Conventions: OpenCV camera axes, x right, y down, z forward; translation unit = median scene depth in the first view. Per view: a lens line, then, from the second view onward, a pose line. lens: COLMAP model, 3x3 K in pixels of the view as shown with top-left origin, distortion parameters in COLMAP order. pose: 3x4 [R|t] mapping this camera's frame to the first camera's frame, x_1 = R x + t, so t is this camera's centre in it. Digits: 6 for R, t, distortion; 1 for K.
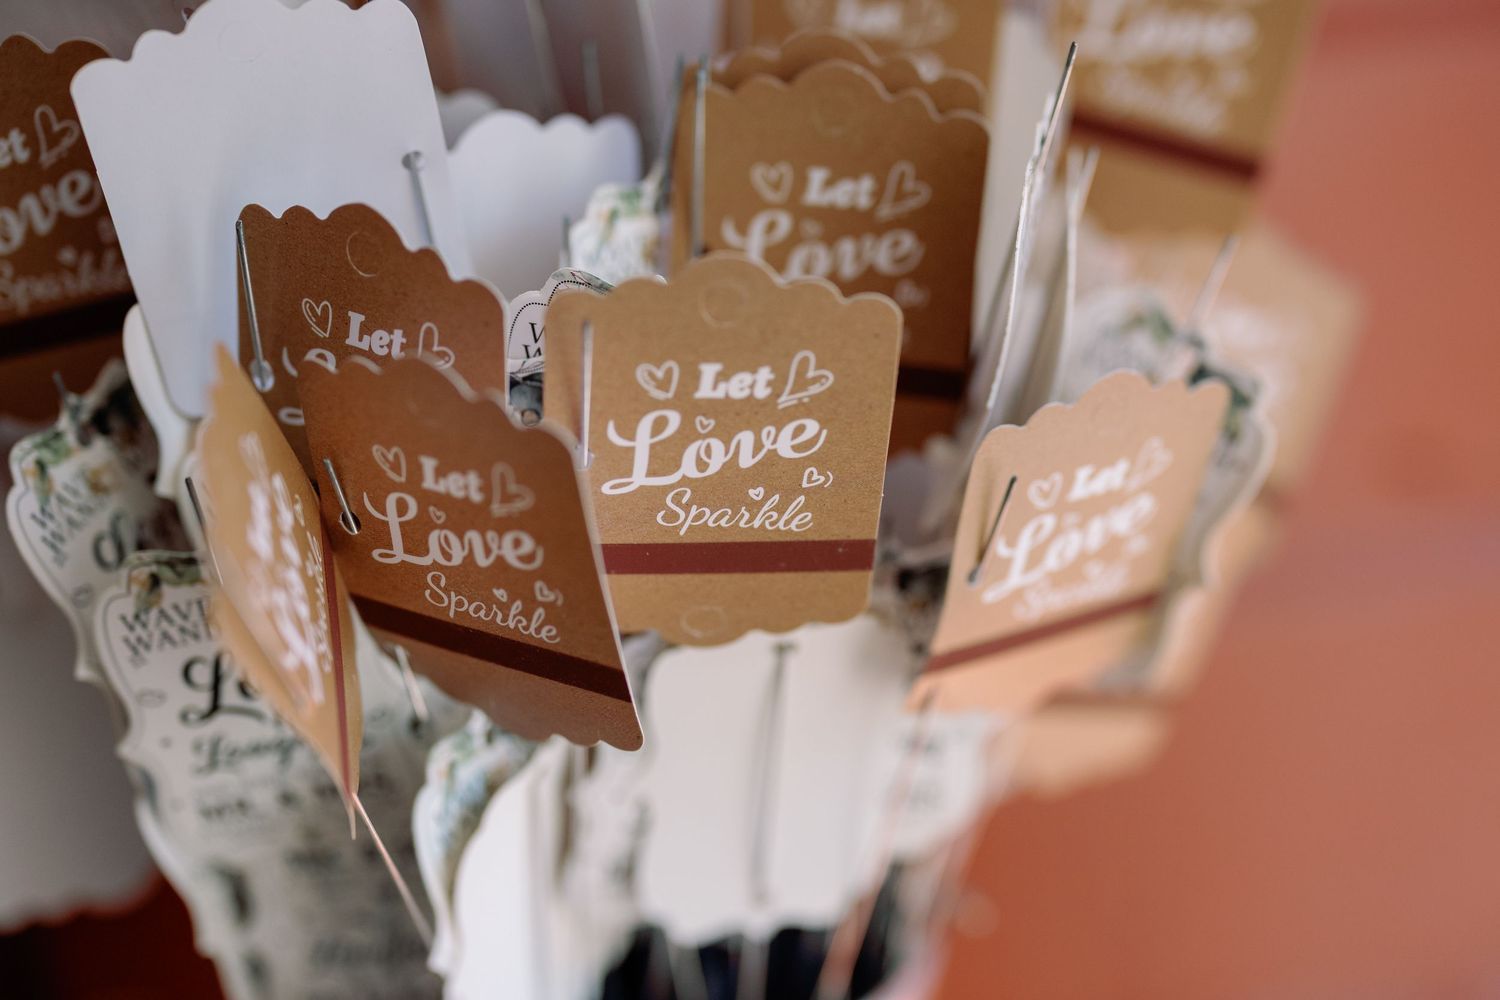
lens RADIAL K [[2473.0, 0, 748.2], [0, 2473.0, 511.9], [0, 0, 1]] dist [0.057875, 0.000000]
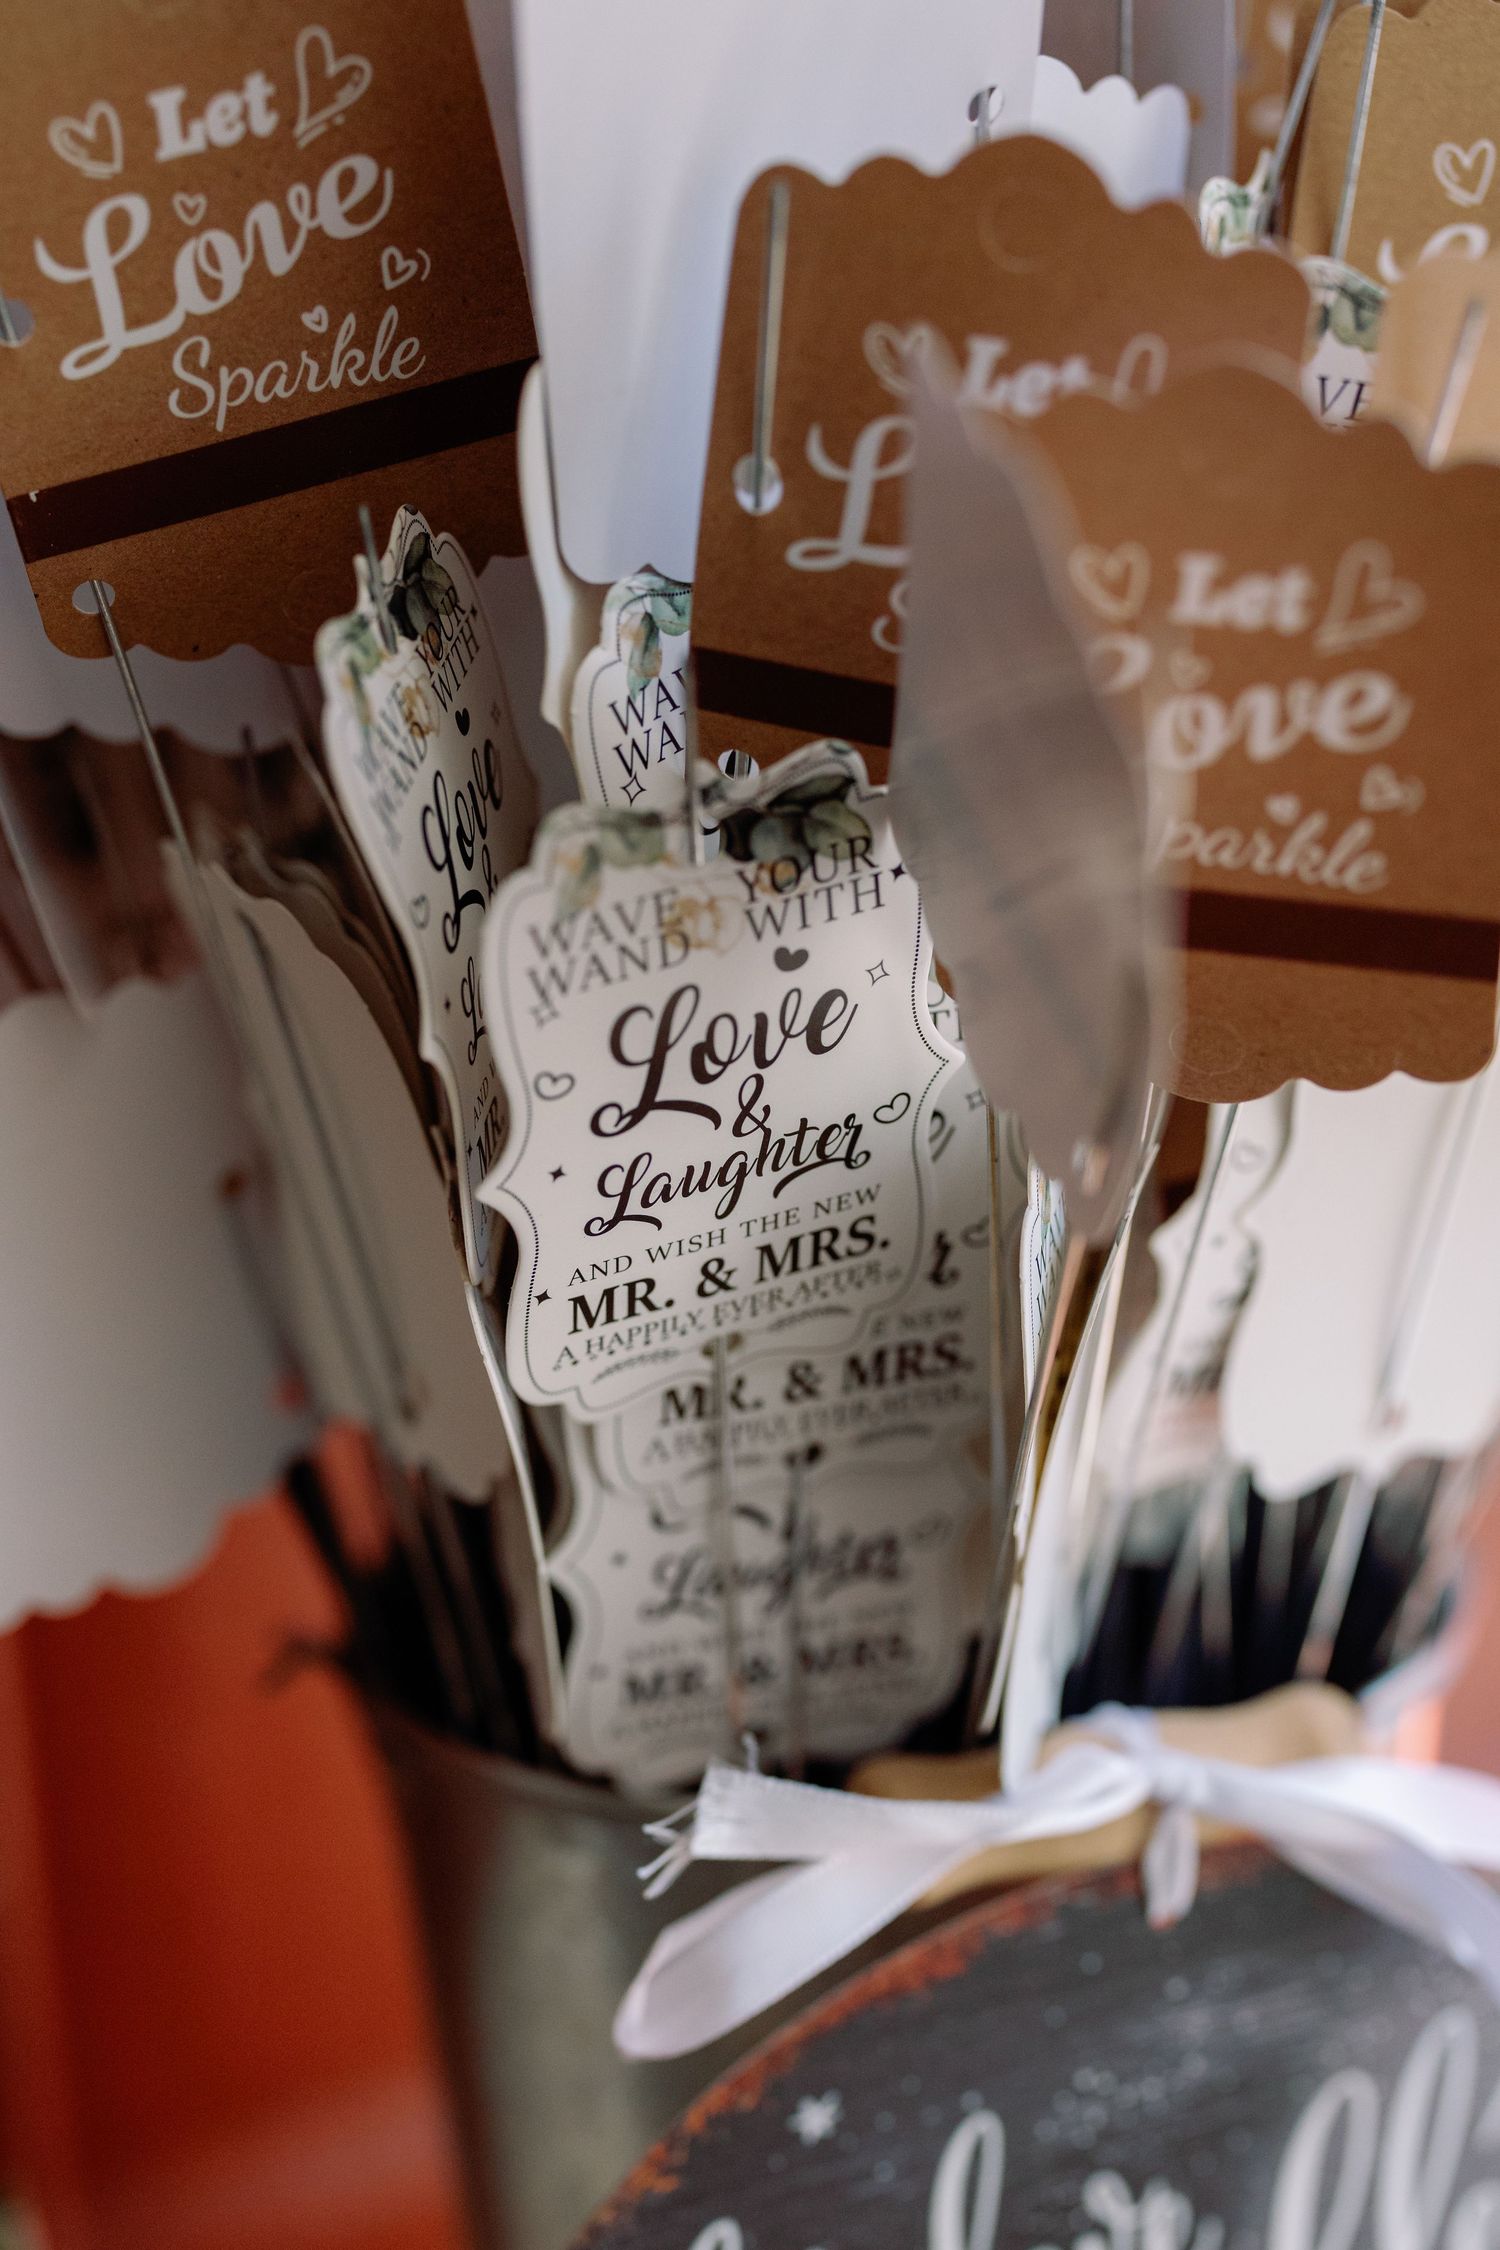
lens RADIAL K [[3709.5, 0, 746.2], [0, 3709.5, 1123.8], [0, 0, 1]] dist [0.057875, 0.000000]
pose [[0.964994, -0.072994, 0.251909, -0.415785], [0.084823, 0.995731, -0.036409, 0.119312], [-0.248176, 0.056503, 0.967066, 0.180946]]
